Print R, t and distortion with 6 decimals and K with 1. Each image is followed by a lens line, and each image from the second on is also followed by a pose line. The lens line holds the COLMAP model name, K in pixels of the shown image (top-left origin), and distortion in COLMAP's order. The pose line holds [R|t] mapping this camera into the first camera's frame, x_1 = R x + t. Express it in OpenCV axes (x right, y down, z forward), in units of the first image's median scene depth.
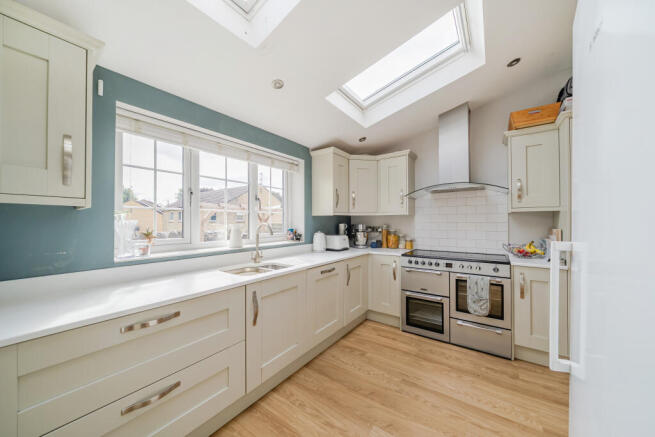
lens RADIAL K [[234.2, 0, 326.3], [0, 234.2, 220.9], [0, 0, 1]] dist [-0.000454, -0.000059]
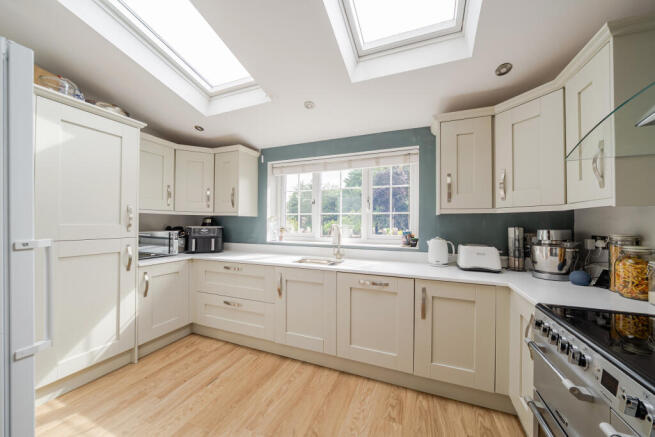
lens RADIAL K [[234.2, 0, 326.3], [0, 234.2, 220.9], [0, 0, 1]] dist [-0.000454, -0.000059]
pose [[0.241484, -0.003153, -0.970400, 0.748114], [-0.004814, 0.999979, -0.004447, 0.000651], [0.970393, 0.005745, 0.241463, 0.631044]]
